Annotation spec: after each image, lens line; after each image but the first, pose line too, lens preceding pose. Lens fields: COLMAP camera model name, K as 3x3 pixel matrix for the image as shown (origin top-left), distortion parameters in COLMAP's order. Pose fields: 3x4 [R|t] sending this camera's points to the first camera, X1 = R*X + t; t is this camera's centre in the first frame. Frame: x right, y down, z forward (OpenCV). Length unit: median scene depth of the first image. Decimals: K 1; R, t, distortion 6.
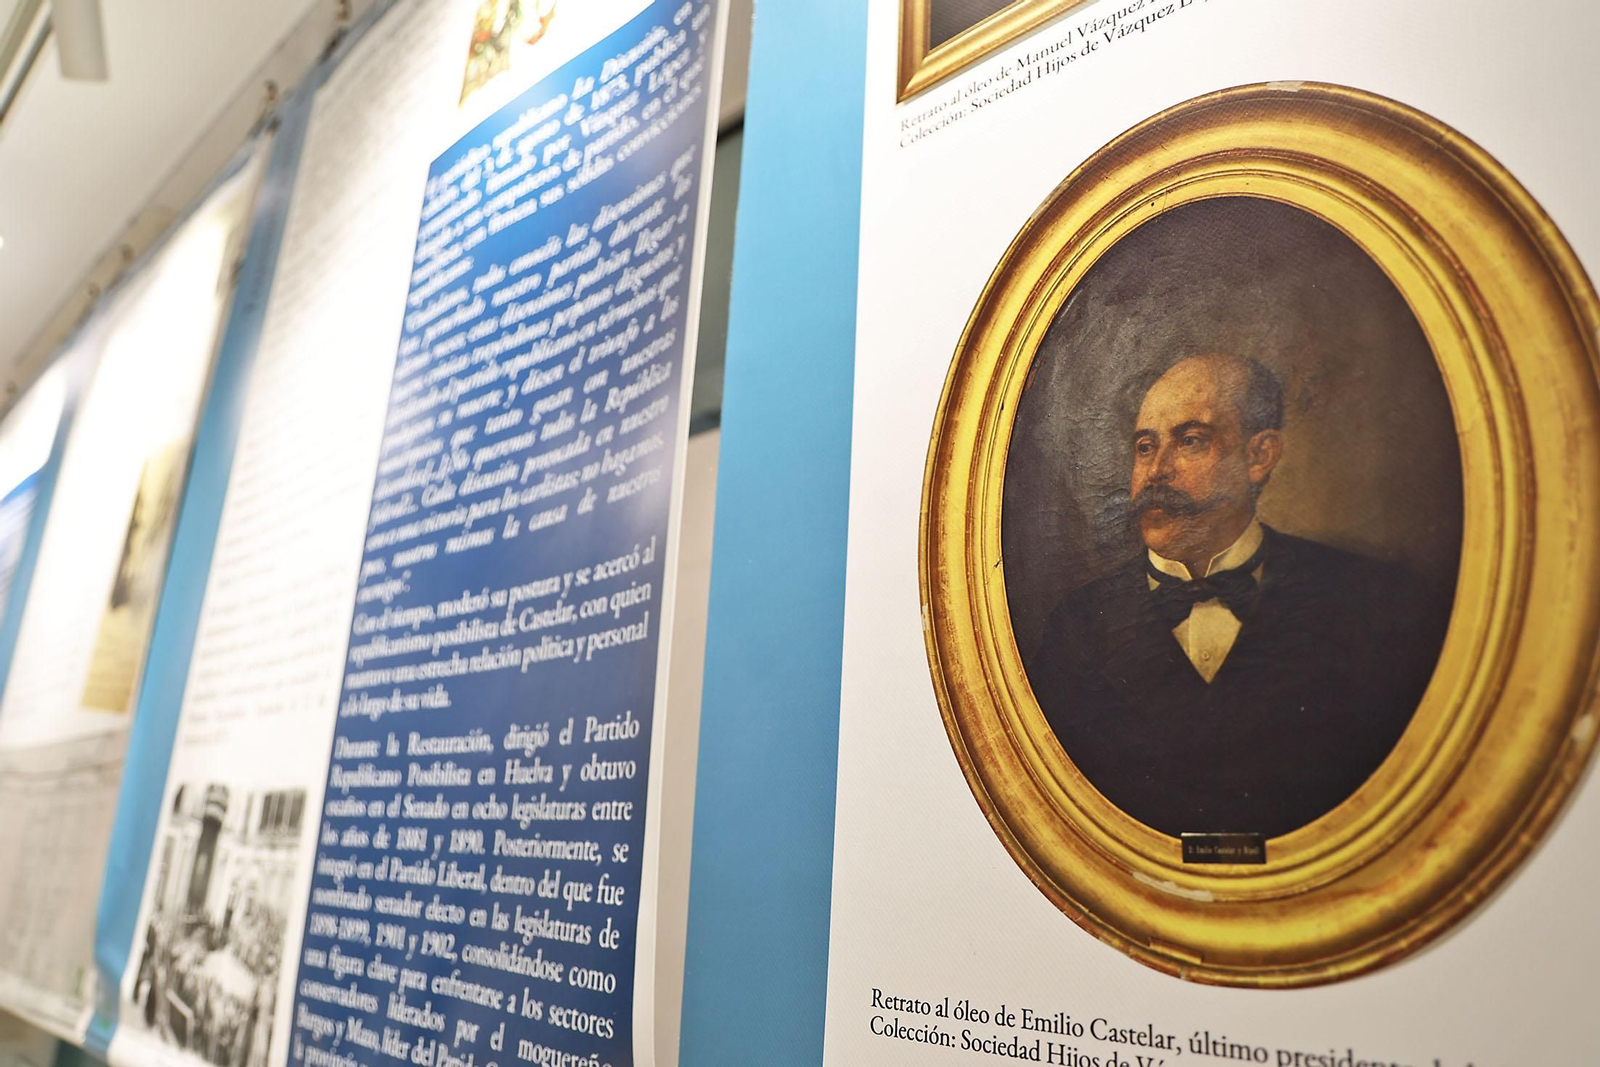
lens RADIAL K [[1118.1, 0, 816.3], [0, 1118.1, 547.9], [0, 0, 1]] dist [-0.086846, 0.070677]
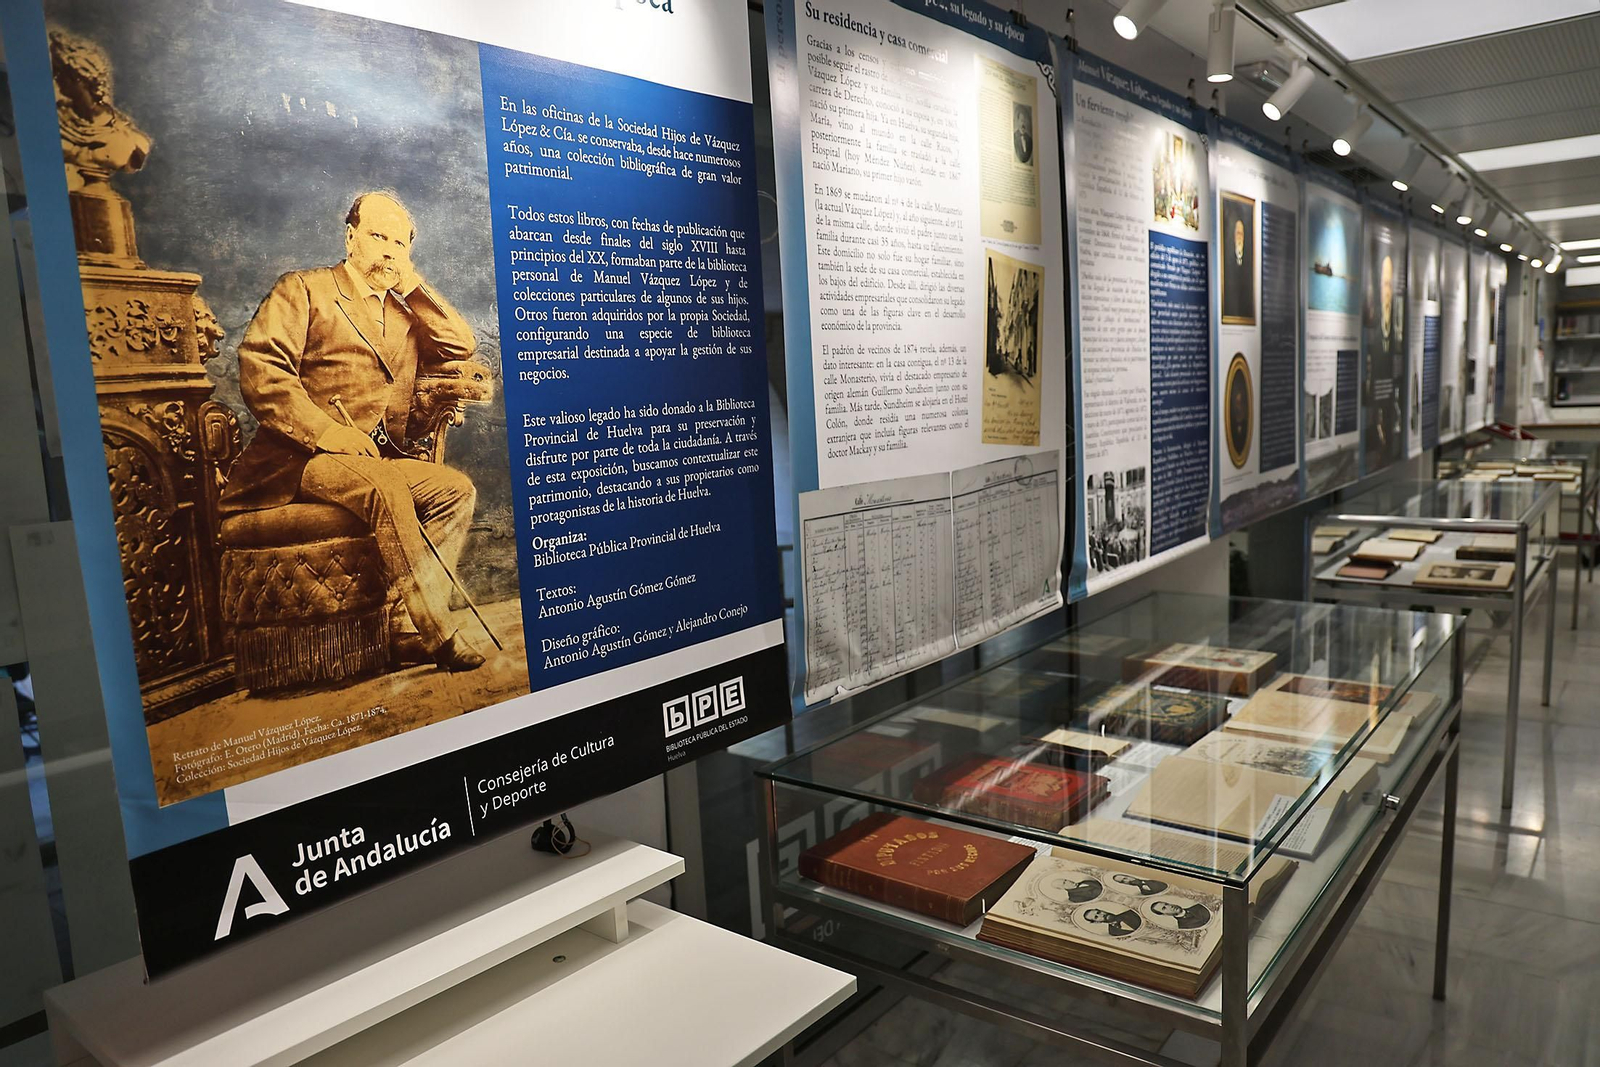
lens RADIAL K [[1118.1, 0, 816.3], [0, 1118.1, 547.9], [0, 0, 1]] dist [-0.086846, 0.070677]
pose [[-0.086099, -0.184982, 0.978963, -4.359404], [-0.230458, 0.959660, 0.161066, 0.192181], [-0.969266, -0.211743, -0.125257, 2.822137]]
